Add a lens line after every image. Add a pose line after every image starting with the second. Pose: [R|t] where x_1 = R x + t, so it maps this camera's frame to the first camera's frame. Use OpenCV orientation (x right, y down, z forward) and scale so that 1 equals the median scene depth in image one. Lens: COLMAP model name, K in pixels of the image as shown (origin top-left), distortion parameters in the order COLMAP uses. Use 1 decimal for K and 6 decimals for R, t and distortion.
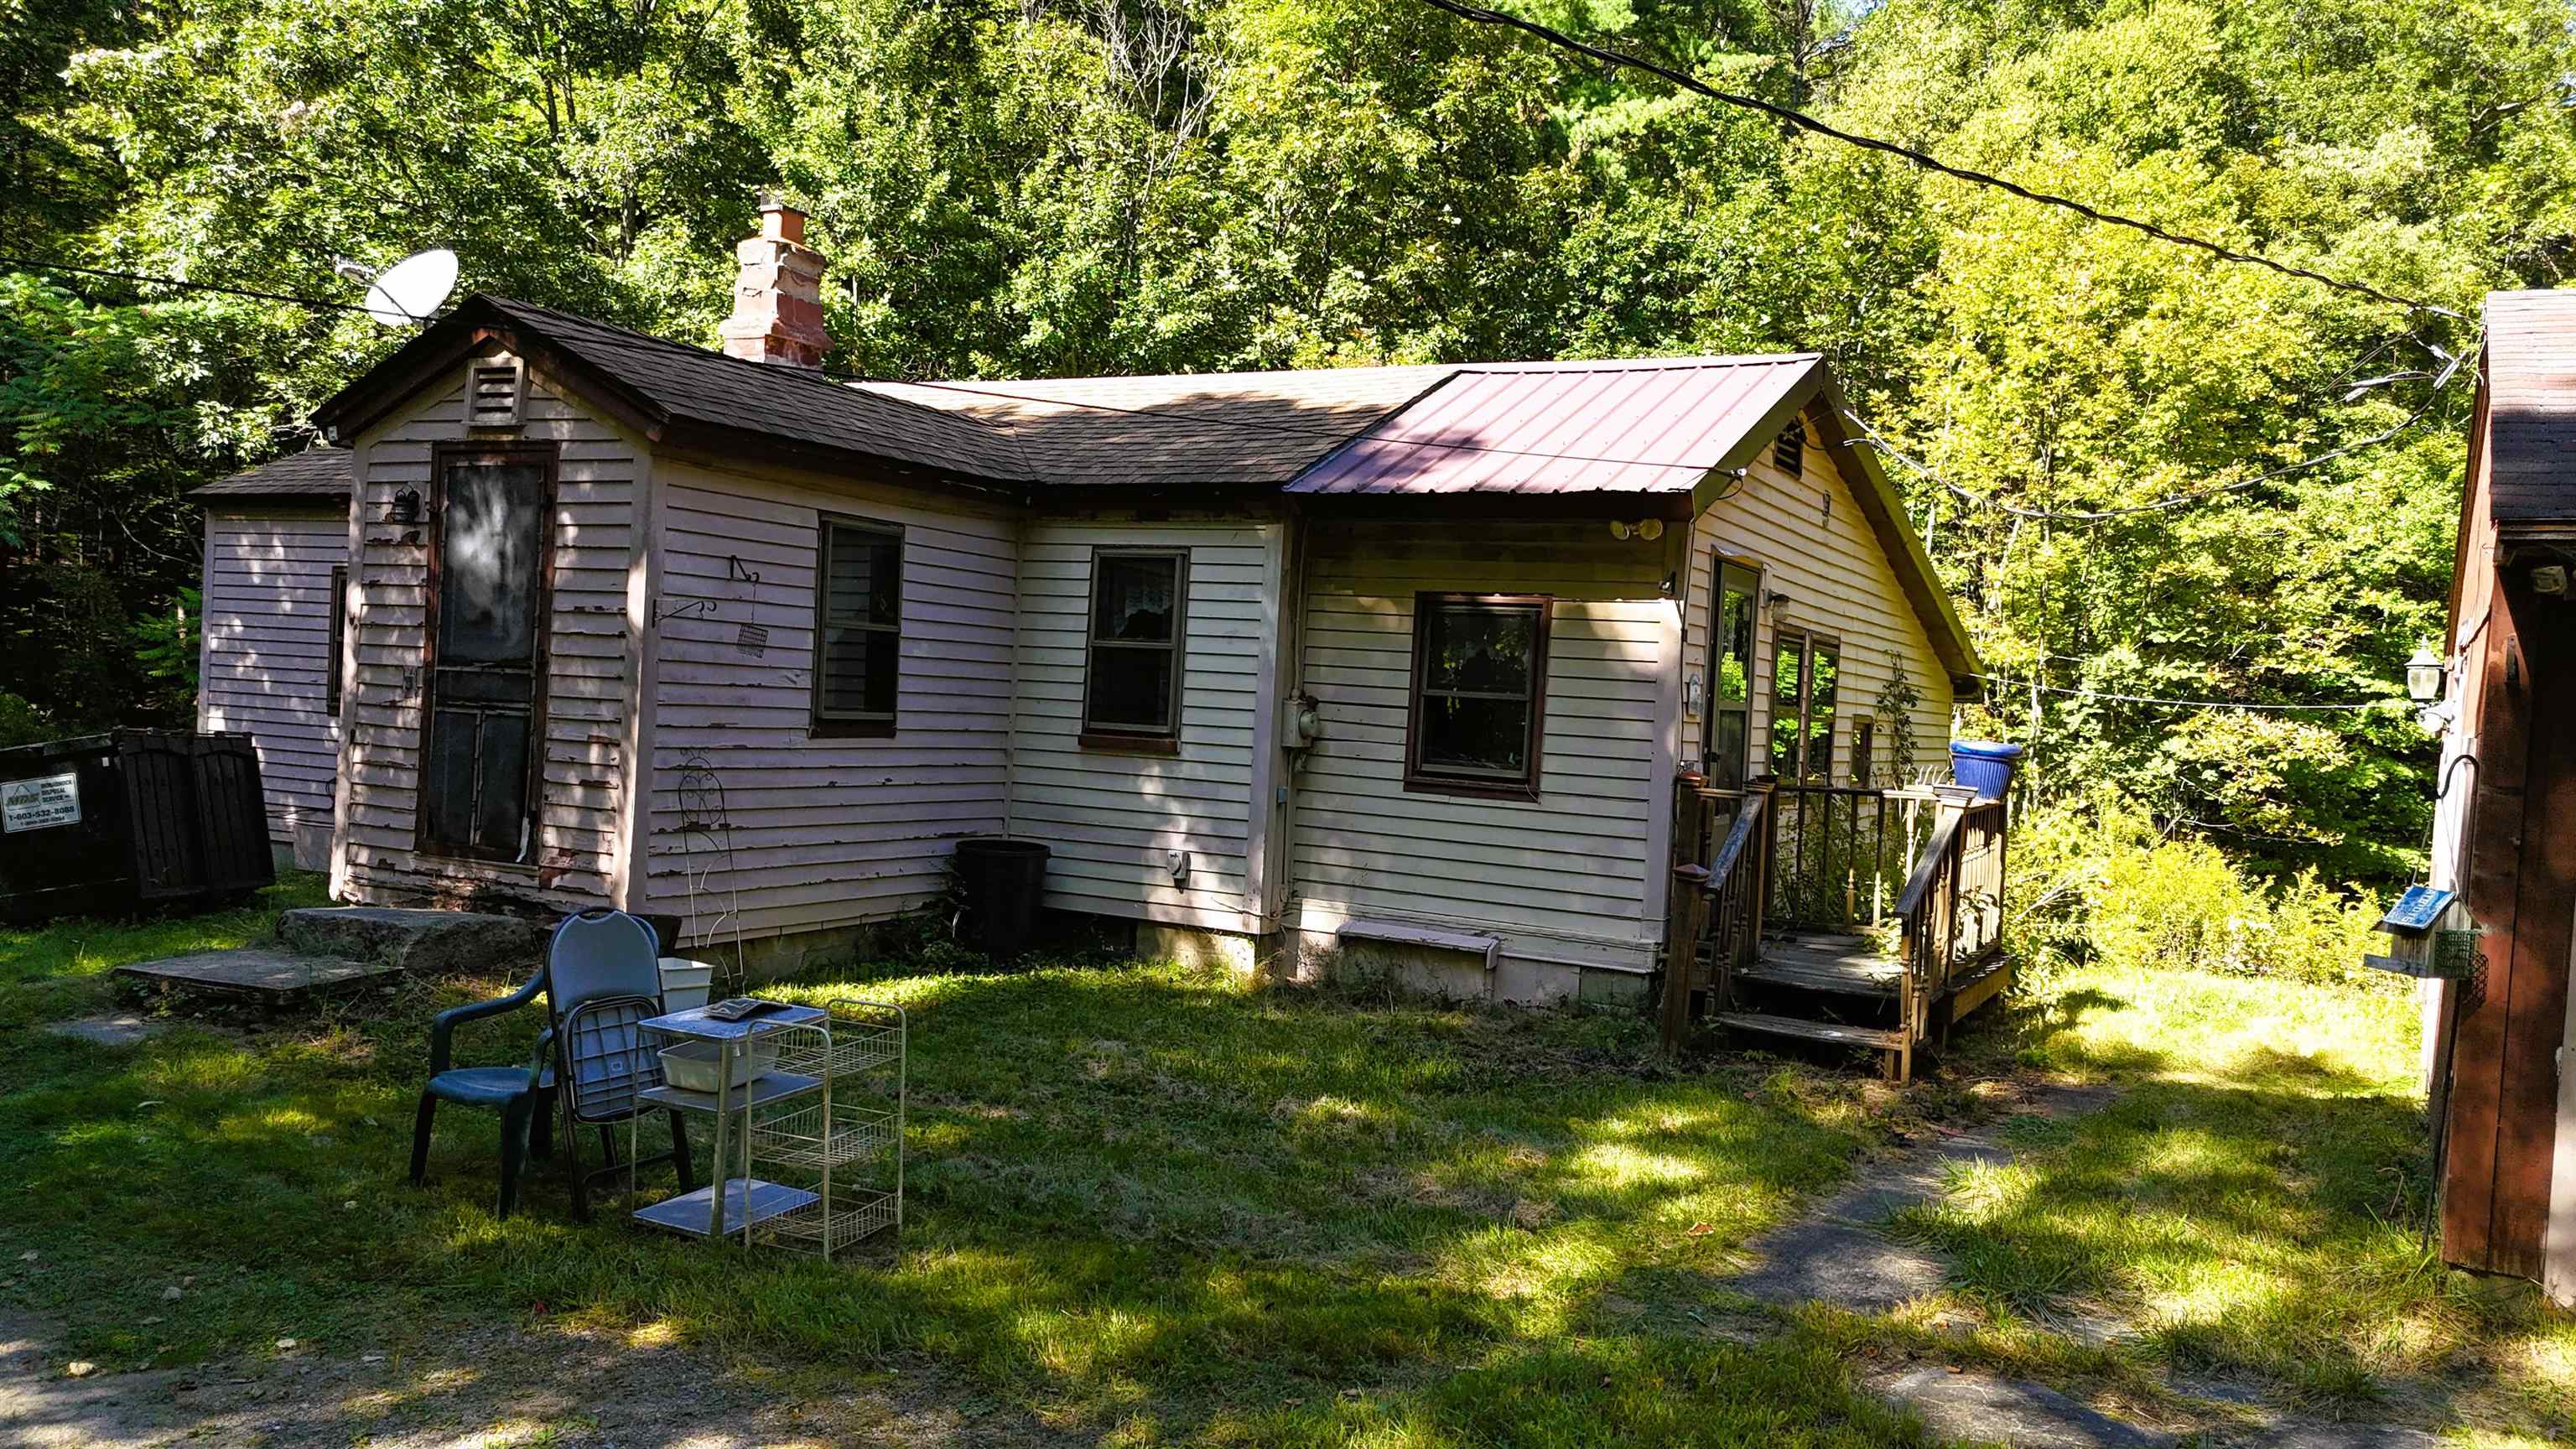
lens RADIAL K [[1865.1, 0, 1288.0], [0, 1865.1, 724.5], [0, 0, 1]] dist [0.086823, -0.088685]
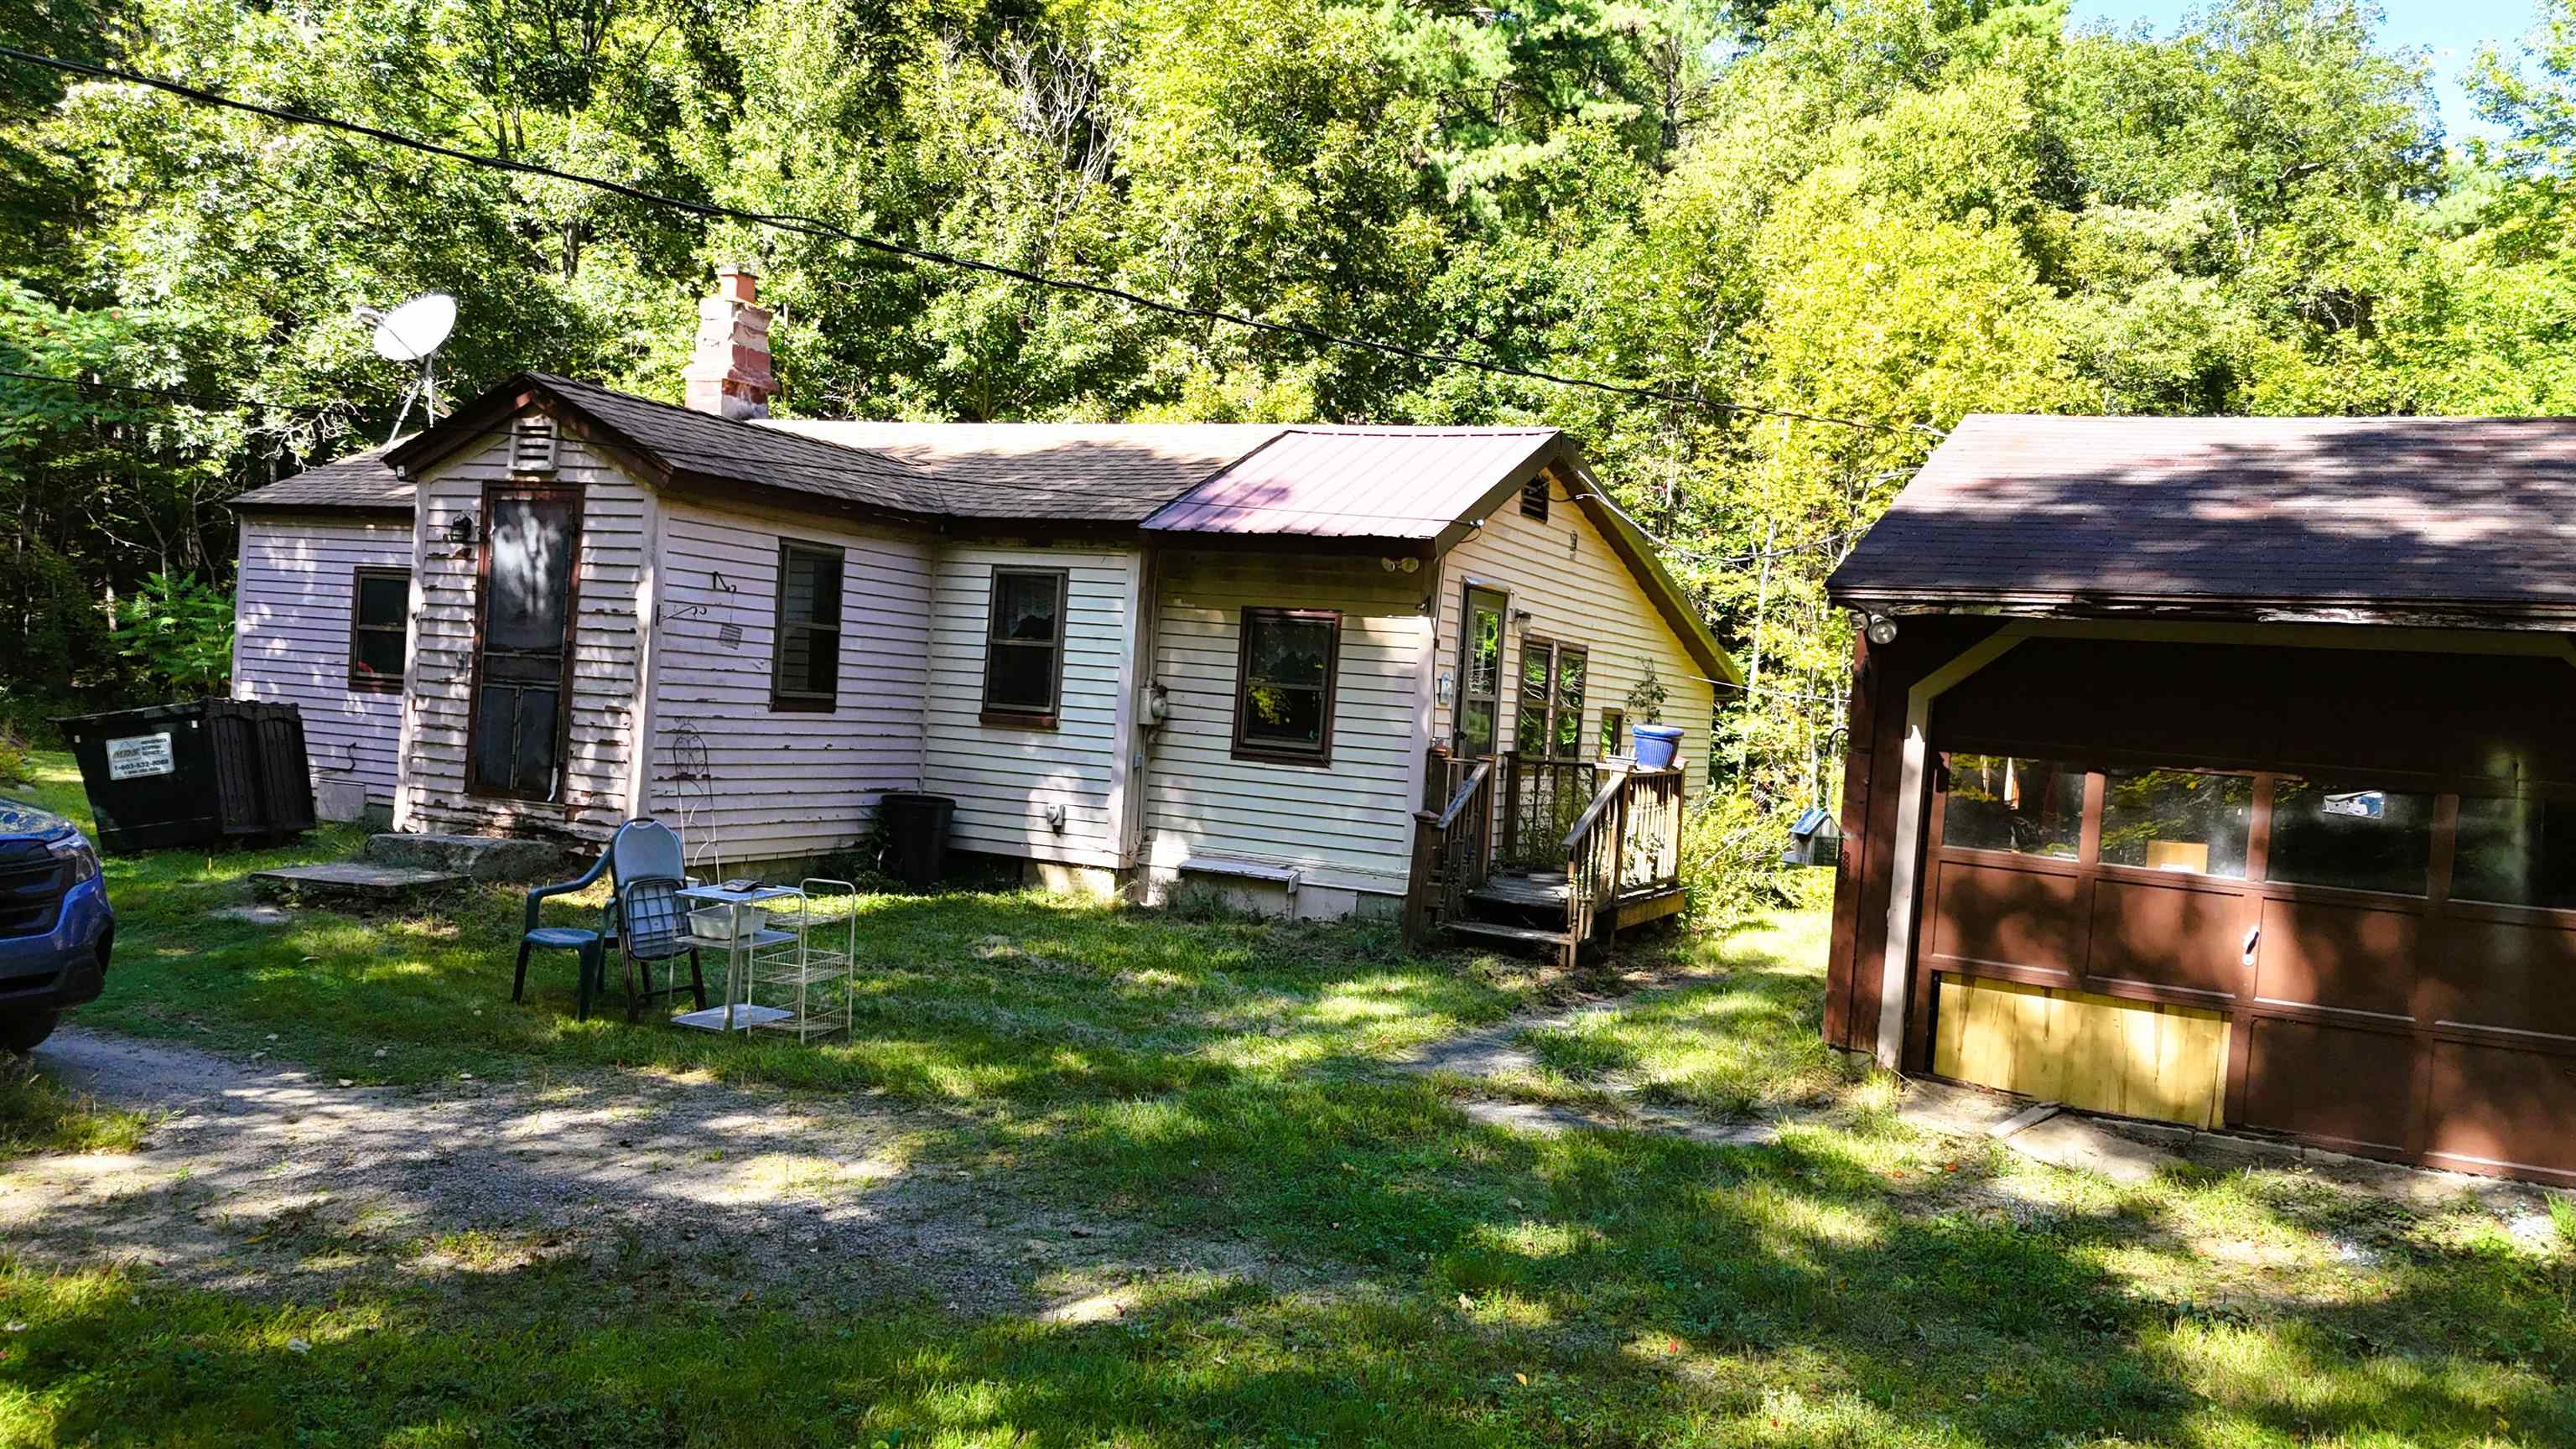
lens RADIAL K [[1865.1, 0, 1288.0], [0, 1865.1, 724.5], [0, 0, 1]] dist [0.086823, -0.088685]
pose [[0.998872, 0.013360, 0.045569, 0.036569], [-0.013453, 0.999908, 0.001739, 0.007545], [-0.045541, -0.002350, 0.998960, -0.259923]]
